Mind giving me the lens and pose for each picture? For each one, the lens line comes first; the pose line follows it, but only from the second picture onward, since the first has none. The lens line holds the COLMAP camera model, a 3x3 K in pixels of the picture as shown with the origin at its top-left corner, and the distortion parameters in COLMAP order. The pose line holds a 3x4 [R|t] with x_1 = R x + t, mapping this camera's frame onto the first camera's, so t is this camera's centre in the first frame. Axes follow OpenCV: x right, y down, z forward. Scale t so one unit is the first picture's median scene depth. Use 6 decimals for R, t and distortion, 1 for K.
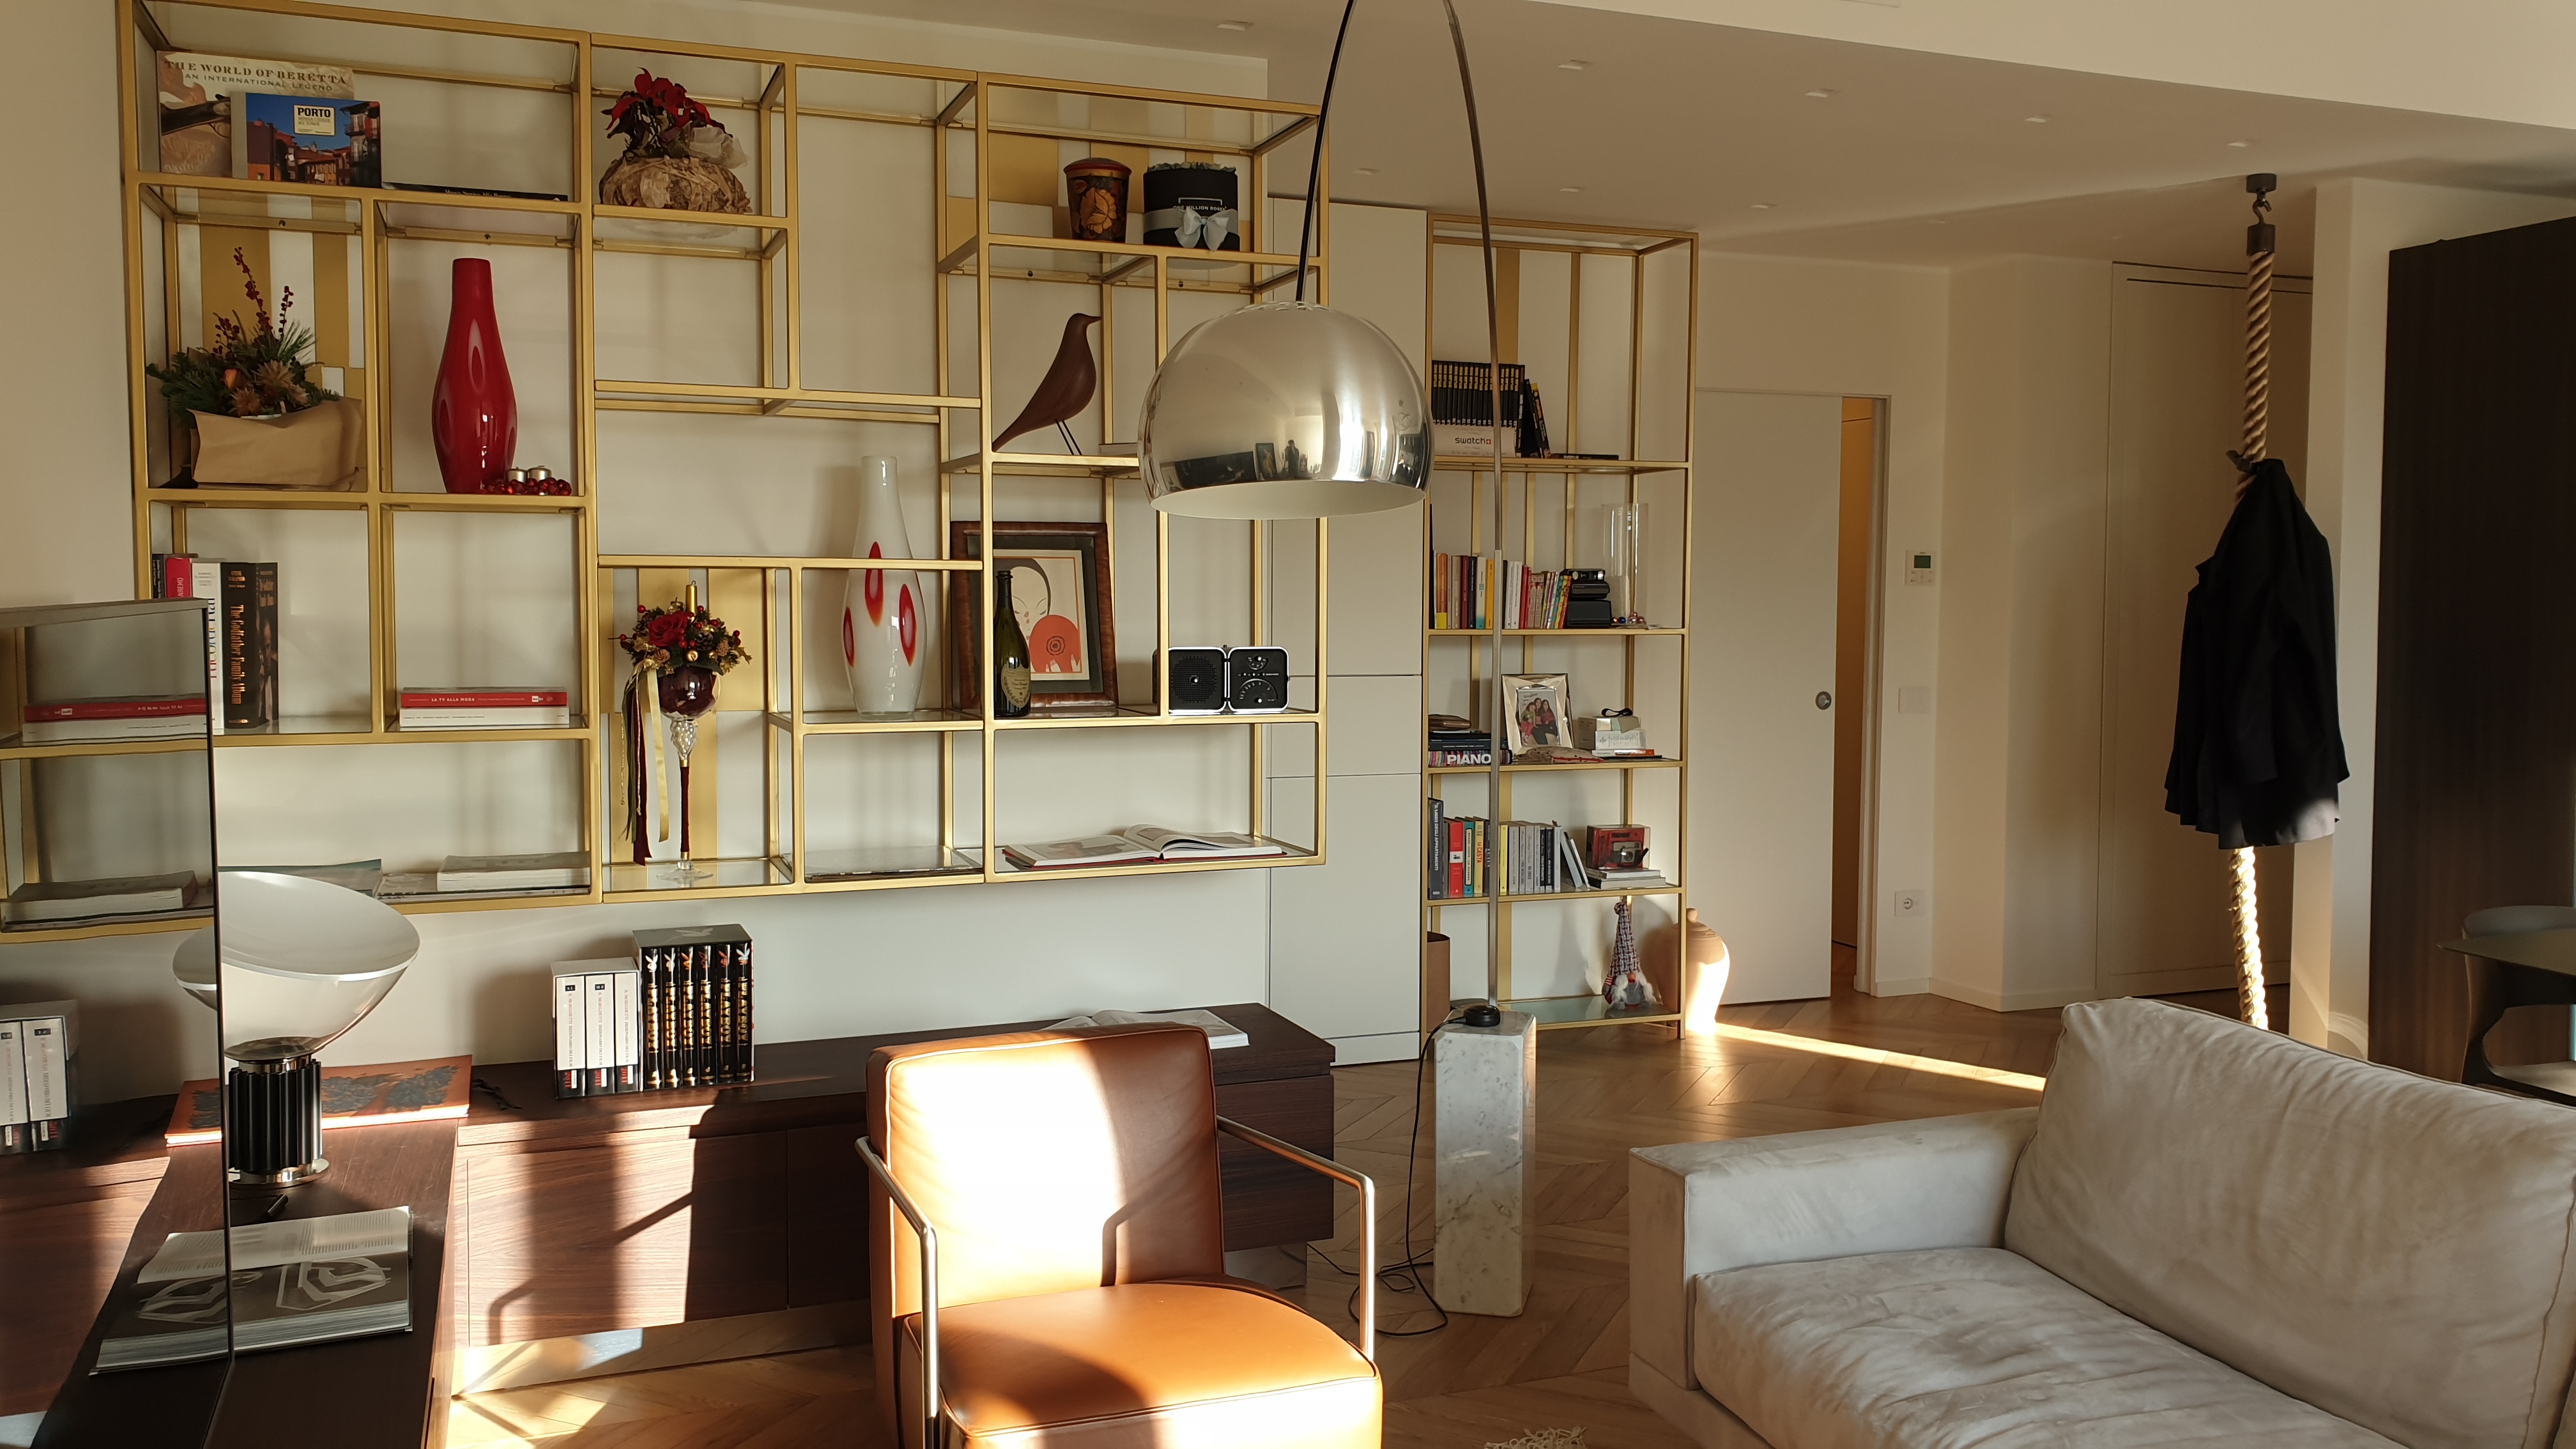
lens RADIAL K [[2001.0, 0, 1288.0], [0, 2001.0, 724.5], [0, 0, 1]] dist [0.002303, -0.001112]
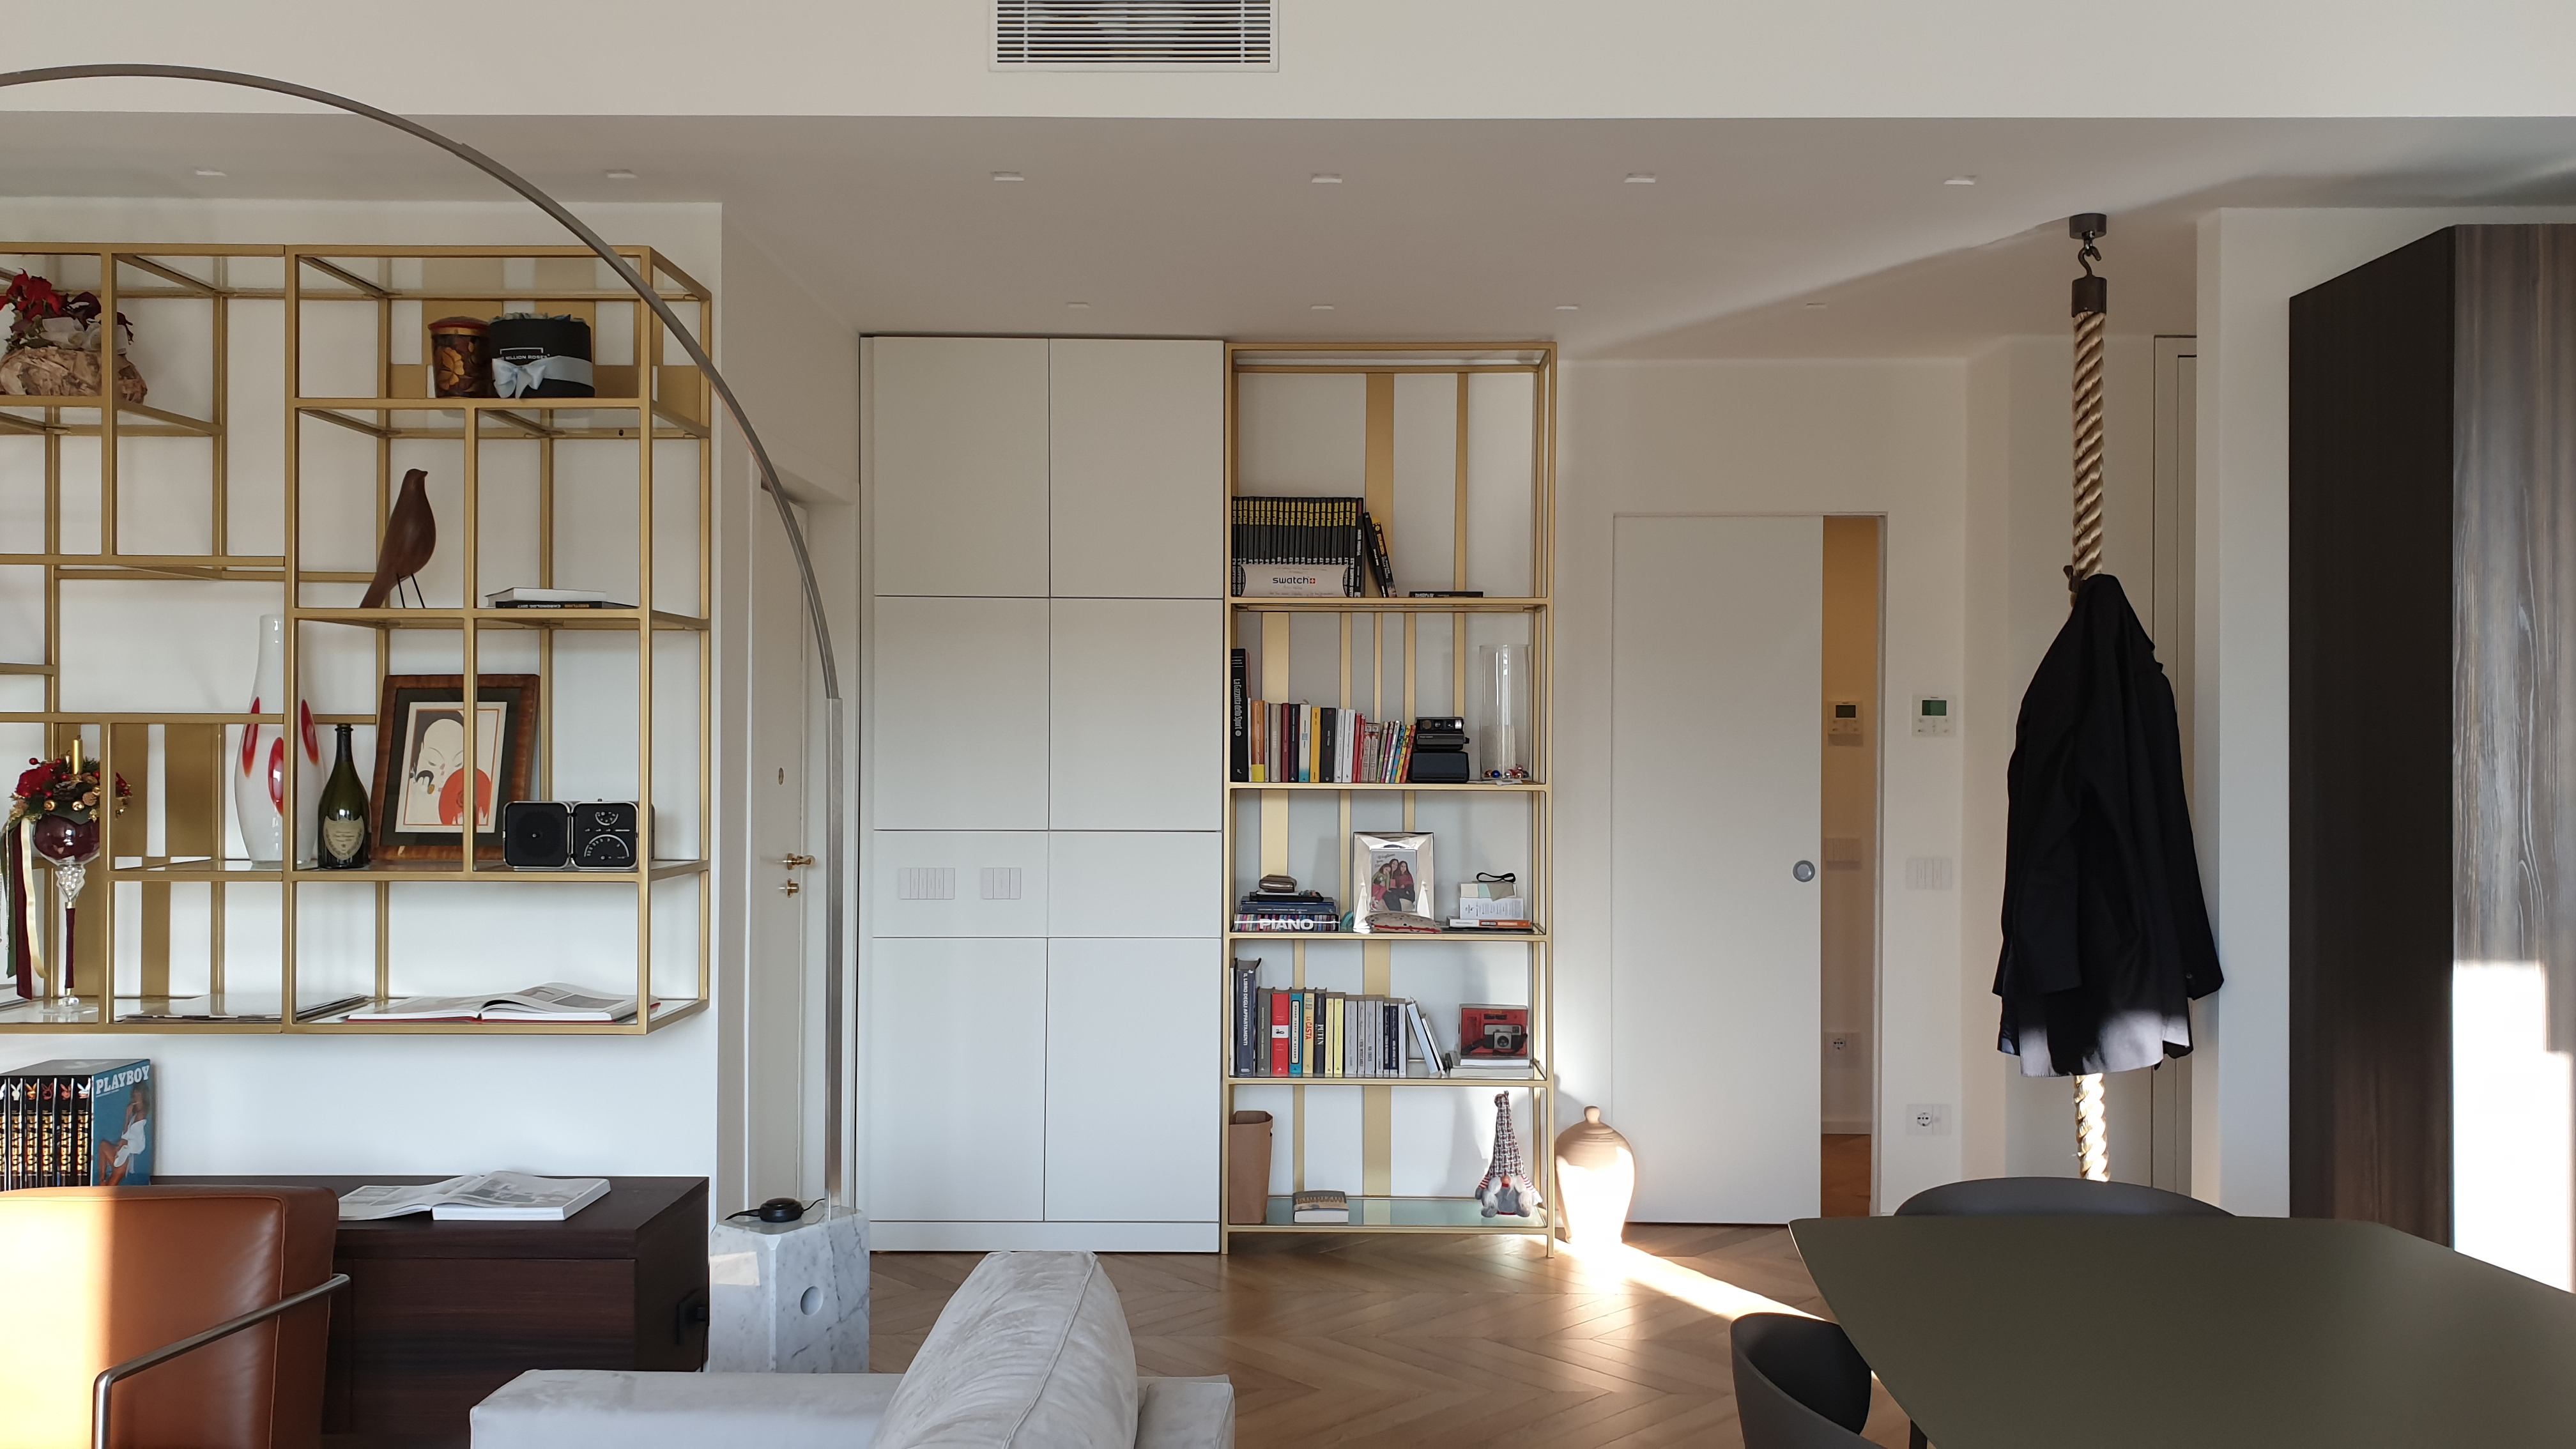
lens RADIAL K [[1964.2, 0, 1340.0], [0, 1964.2, 711.7], [0, 0, 1]] dist [0.007026, 0.008098]
pose [[0.928212, -0.006116, -0.372002, 0.444426], [-0.023964, 0.996806, -0.076185, -0.011831], [0.371280, 0.079630, 0.925100, 0.167116]]
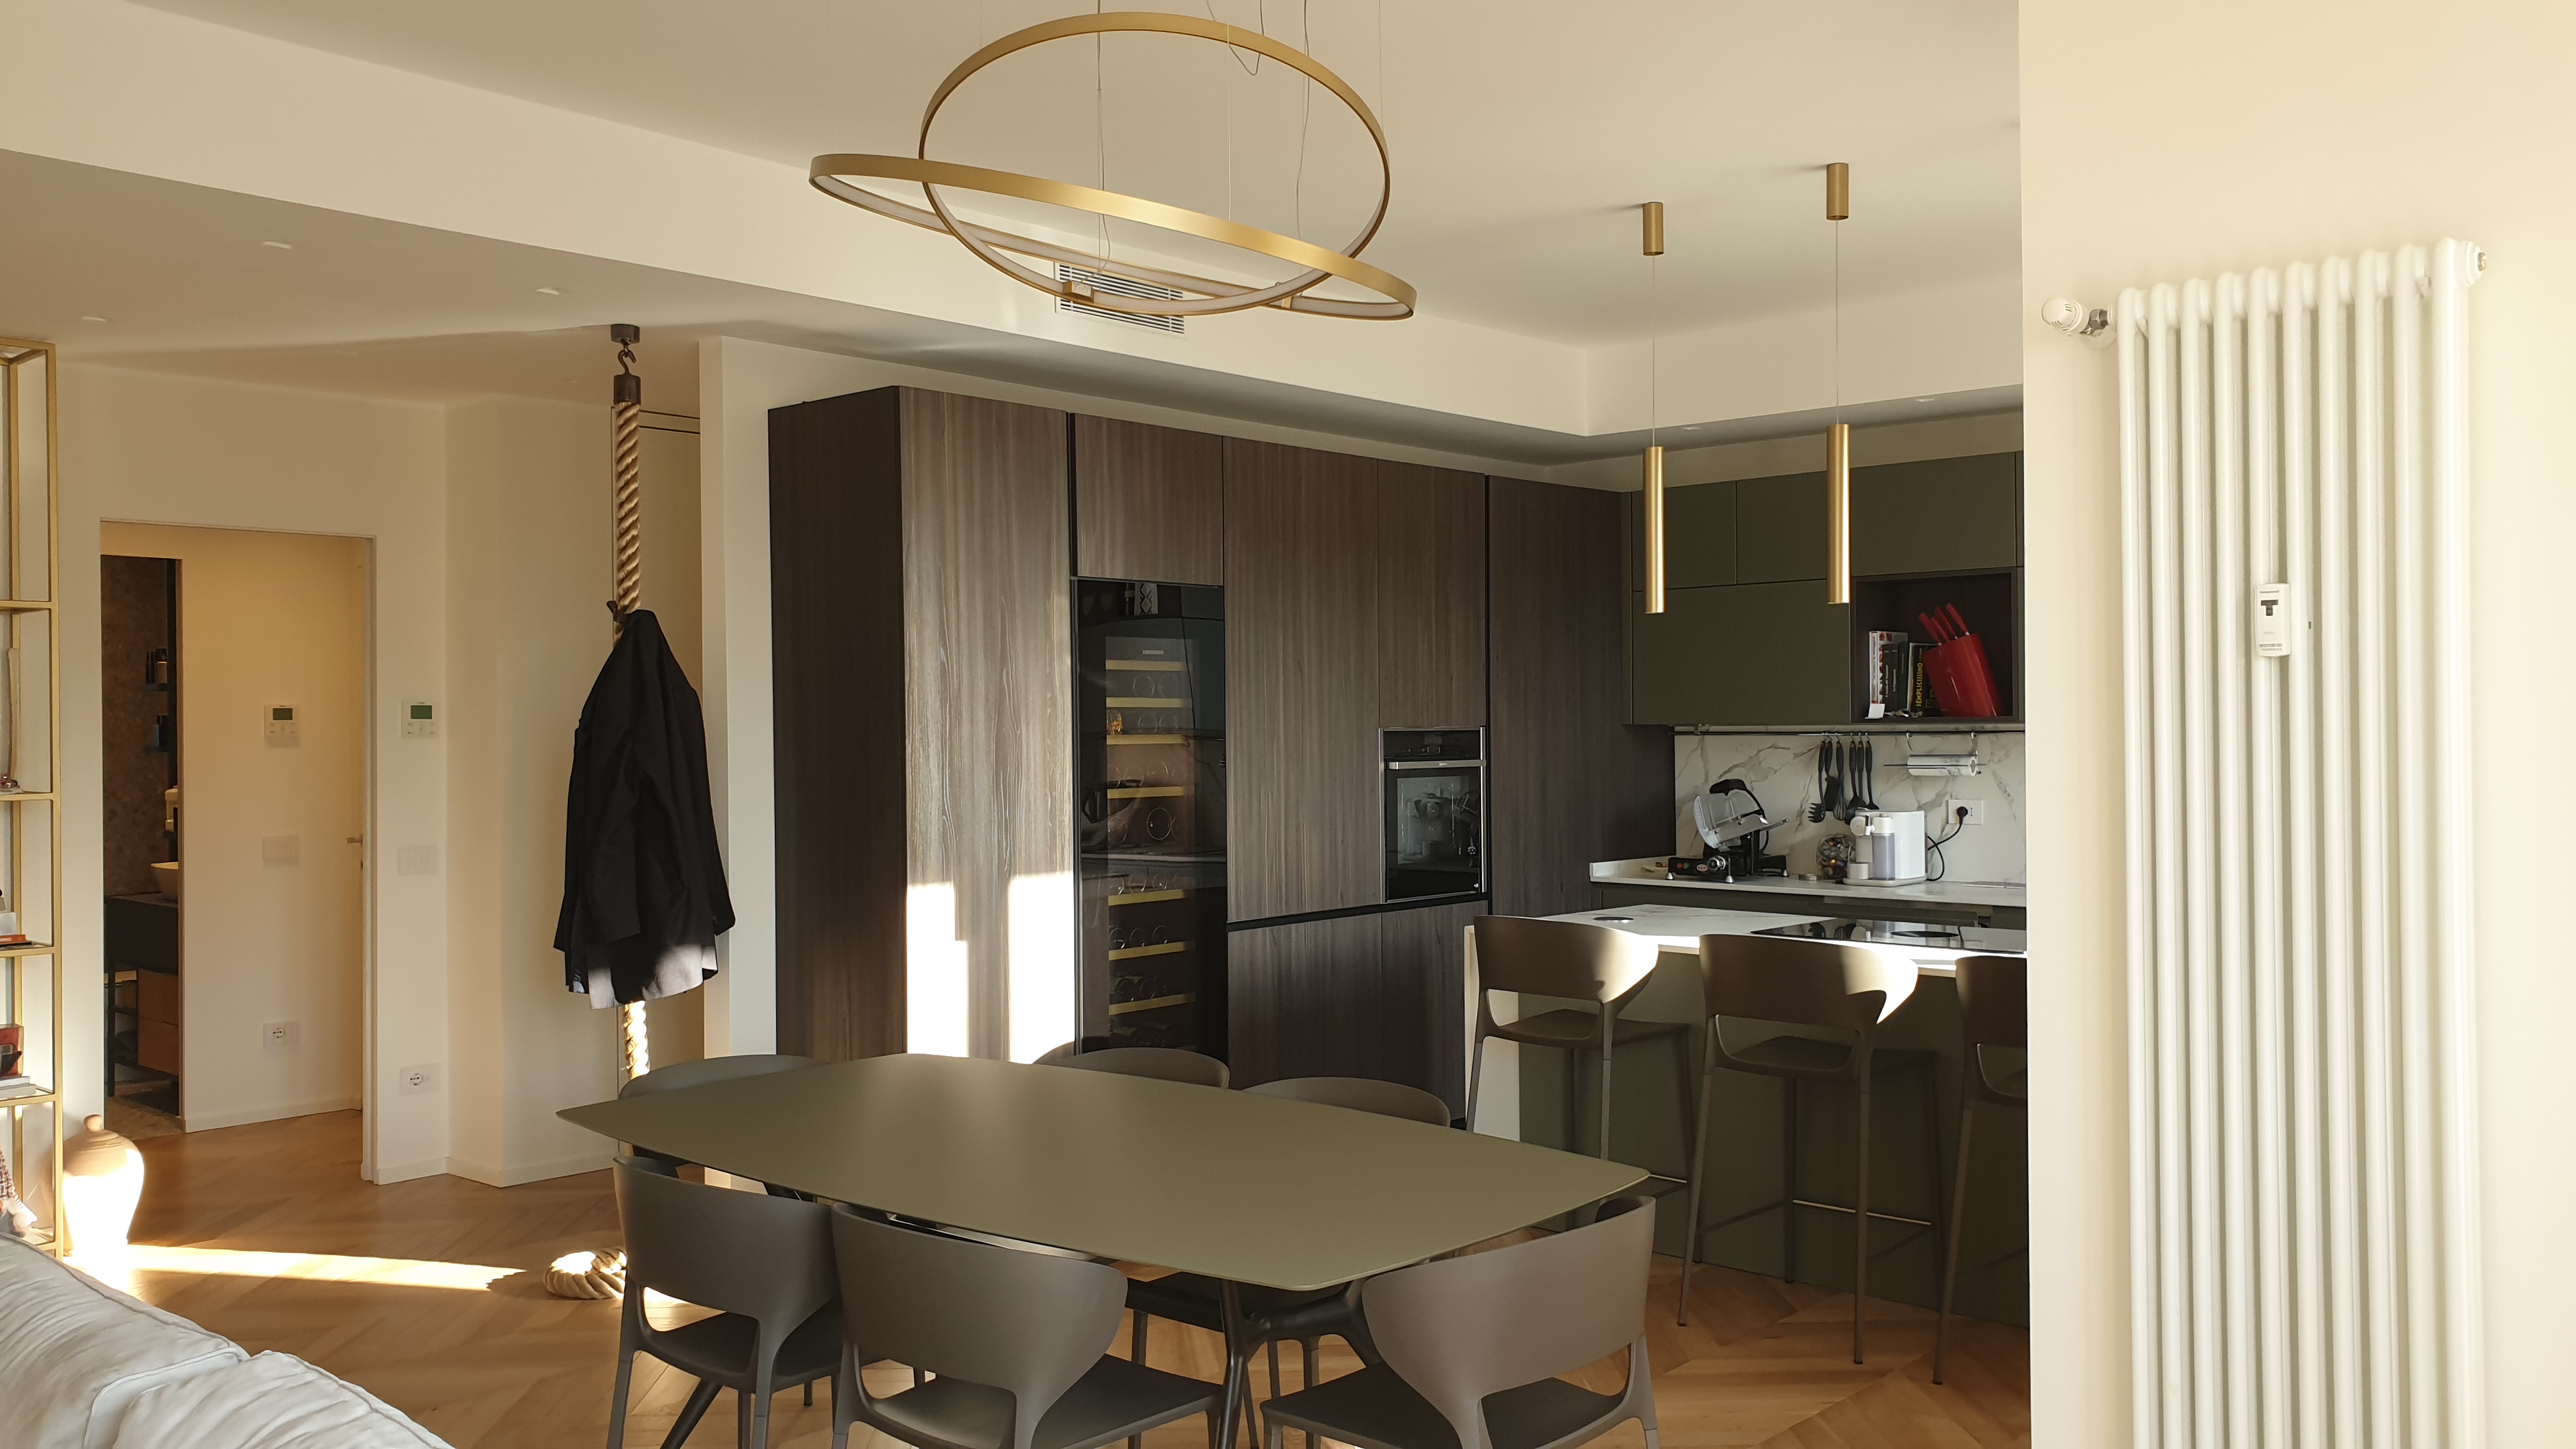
lens RADIAL K [[1964.2, 0, 1340.0], [0, 1964.2, 711.7], [0, 0, 1]] dist [0.007026, 0.008098]
pose [[0.885301, -0.012577, 0.464848, 0.305294], [0.046131, 0.997079, -0.060879, -0.005642], [-0.462724, 0.075340, 0.883295, -0.014960]]
